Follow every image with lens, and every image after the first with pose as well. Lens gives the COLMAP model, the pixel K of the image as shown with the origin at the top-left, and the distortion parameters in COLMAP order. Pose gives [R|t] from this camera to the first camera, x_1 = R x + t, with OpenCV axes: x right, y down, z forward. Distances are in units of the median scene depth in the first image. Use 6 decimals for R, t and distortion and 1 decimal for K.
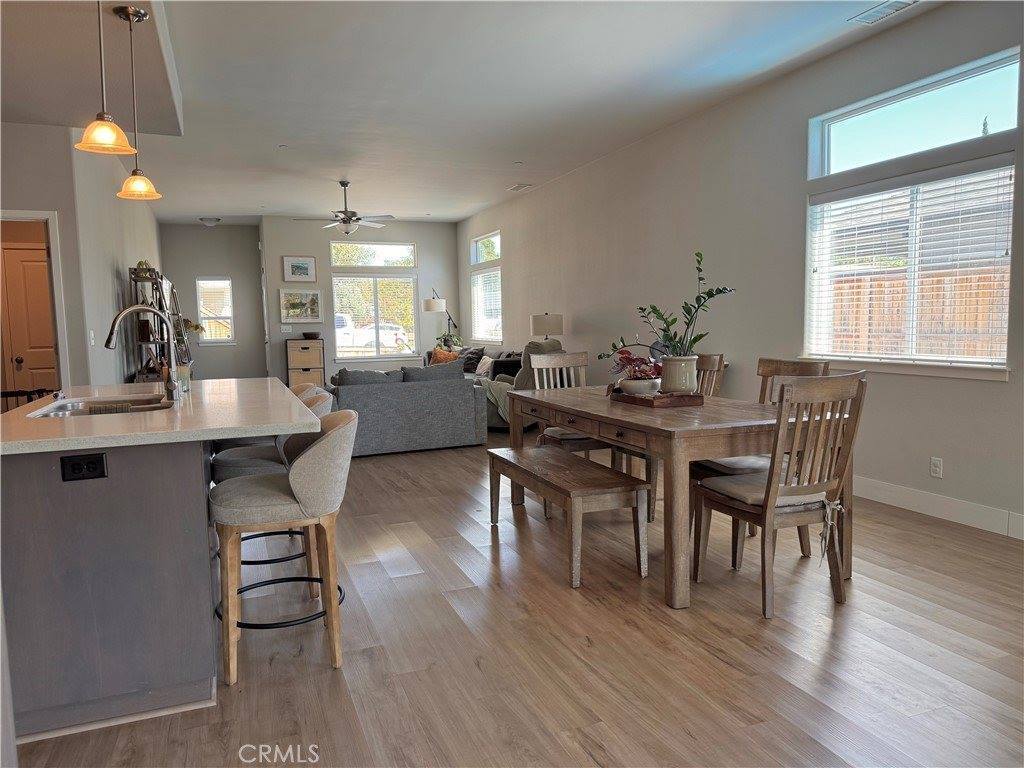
lens RADIAL K [[713.3, 0, 512.0], [0, 713.3, 384.0], [0, 0, 1]] dist [0.095011, -0.176350]
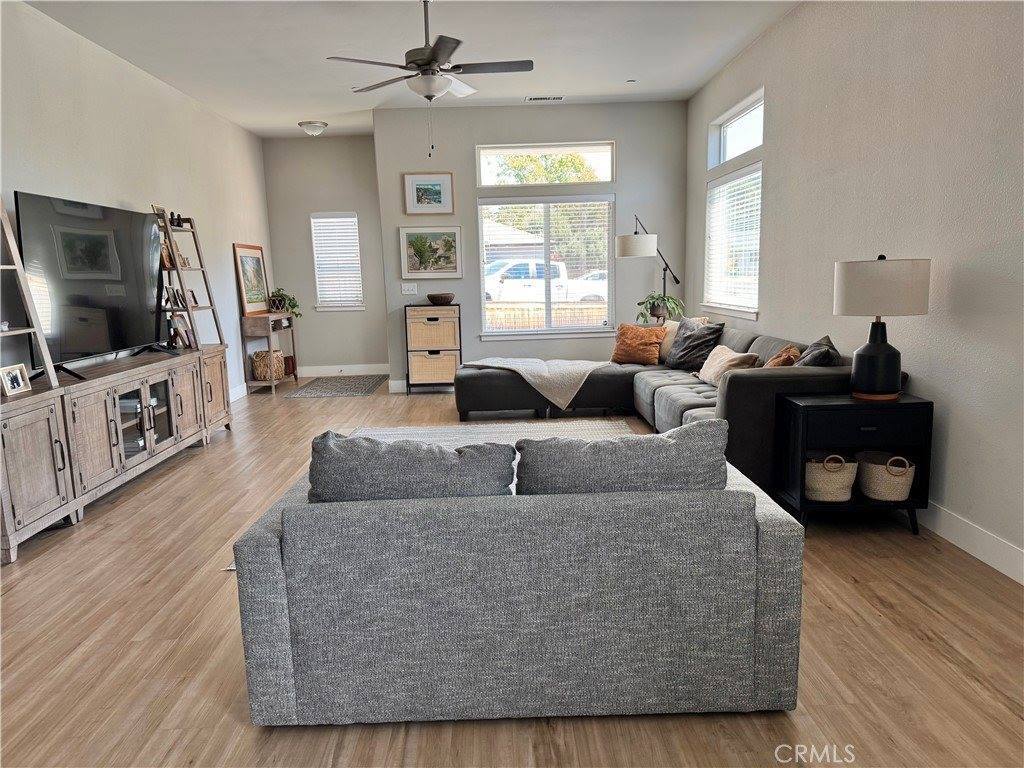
lens RADIAL K [[713.3, 0, 512.0], [0, 713.3, 384.0], [0, 0, 1]] dist [0.095011, -0.176350]
pose [[0.938110, 0.042905, -0.343669, 0.000152], [-0.016958, 0.996797, 0.078153, -0.042478], [0.345921, -0.067488, 0.935833, 0.417429]]
